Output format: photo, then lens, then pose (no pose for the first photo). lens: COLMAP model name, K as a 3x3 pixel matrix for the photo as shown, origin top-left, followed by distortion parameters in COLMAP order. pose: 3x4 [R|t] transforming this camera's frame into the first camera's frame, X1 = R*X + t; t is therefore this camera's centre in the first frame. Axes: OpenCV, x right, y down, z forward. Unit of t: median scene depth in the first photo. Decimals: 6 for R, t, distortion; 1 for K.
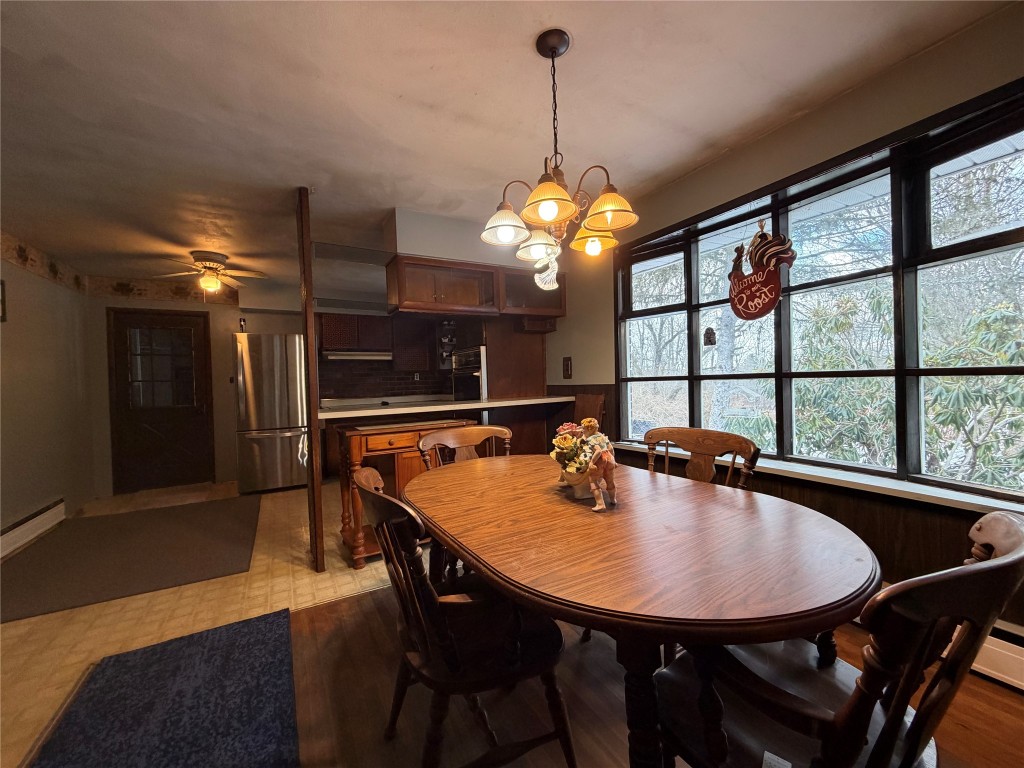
lens RADIAL K [[405.1, 0, 506.2], [0, 405.1, 384.8], [0, 0, 1]] dist [0.010280, -0.000014]
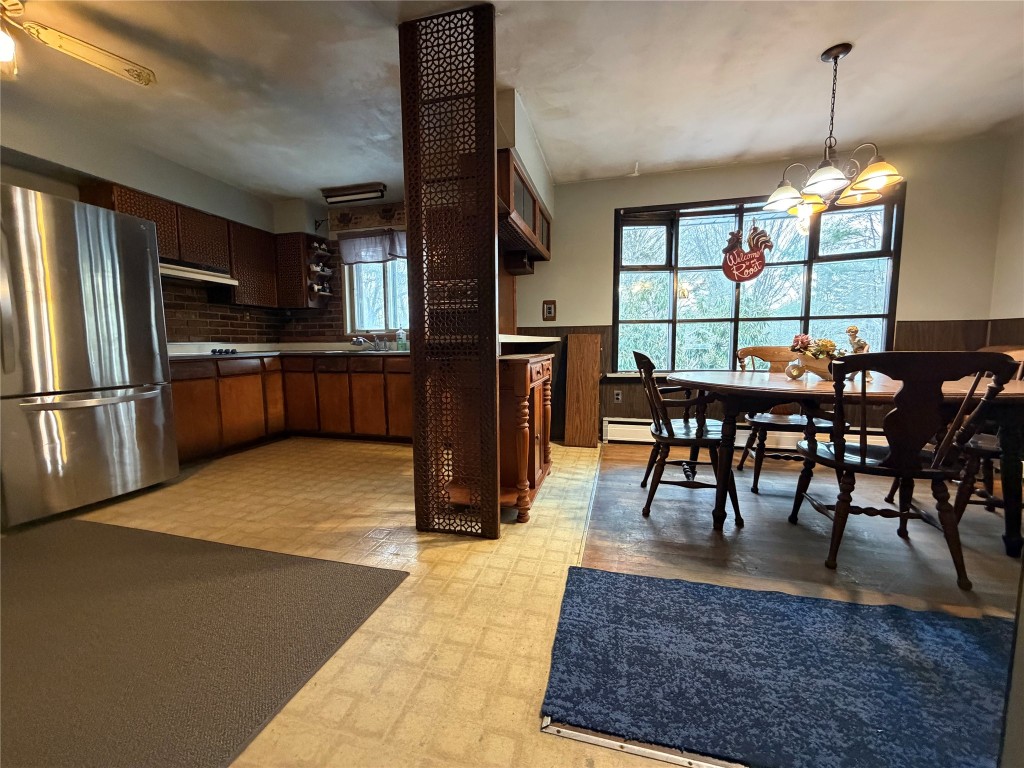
lens RADIAL K [[405.1, 0, 505.7], [0, 405.1, 384.1], [0, 0, 1]] dist [0.010280, -0.000014]
pose [[0.697198, -0.047877, 0.715278, -0.989137], [-0.004357, 0.997466, 0.071012, 0.106830], [-0.716865, -0.052626, 0.695223, 0.457505]]
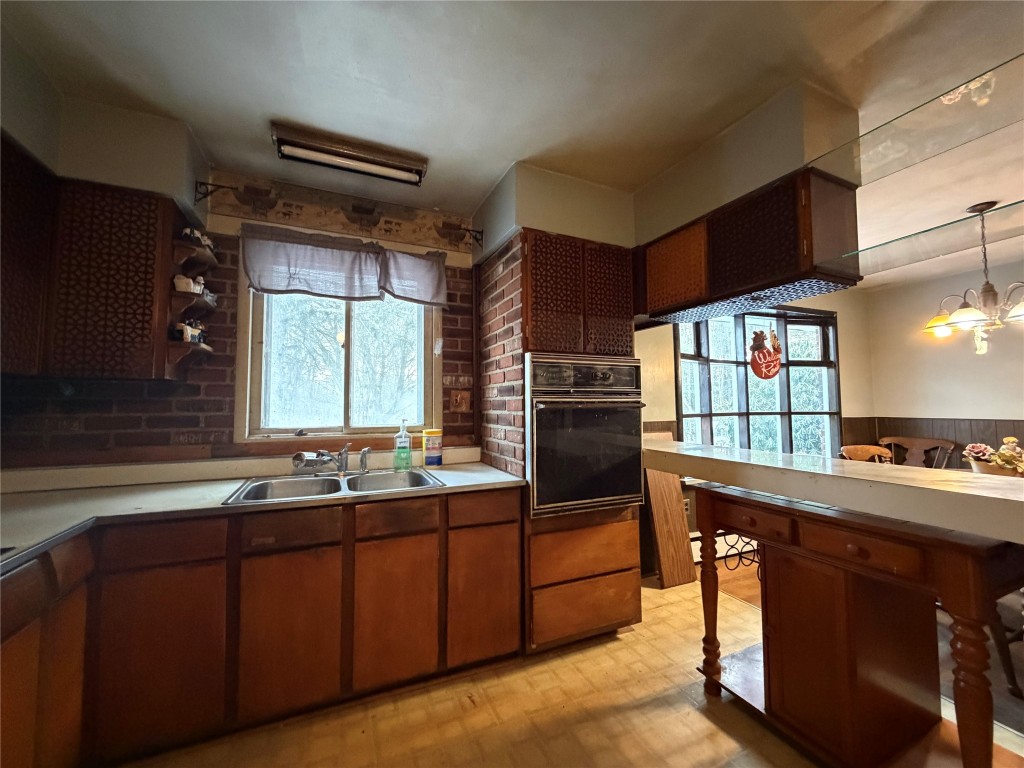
lens RADIAL K [[405.1, 0, 509.5], [0, 405.1, 385.1], [0, 0, 1]] dist [0.010280, -0.000014]
pose [[0.094119, 0.081150, 0.992248, -0.940648], [0.013549, 0.996476, -0.082781, -0.012179], [-0.995469, 0.021236, 0.092688, 1.584569]]
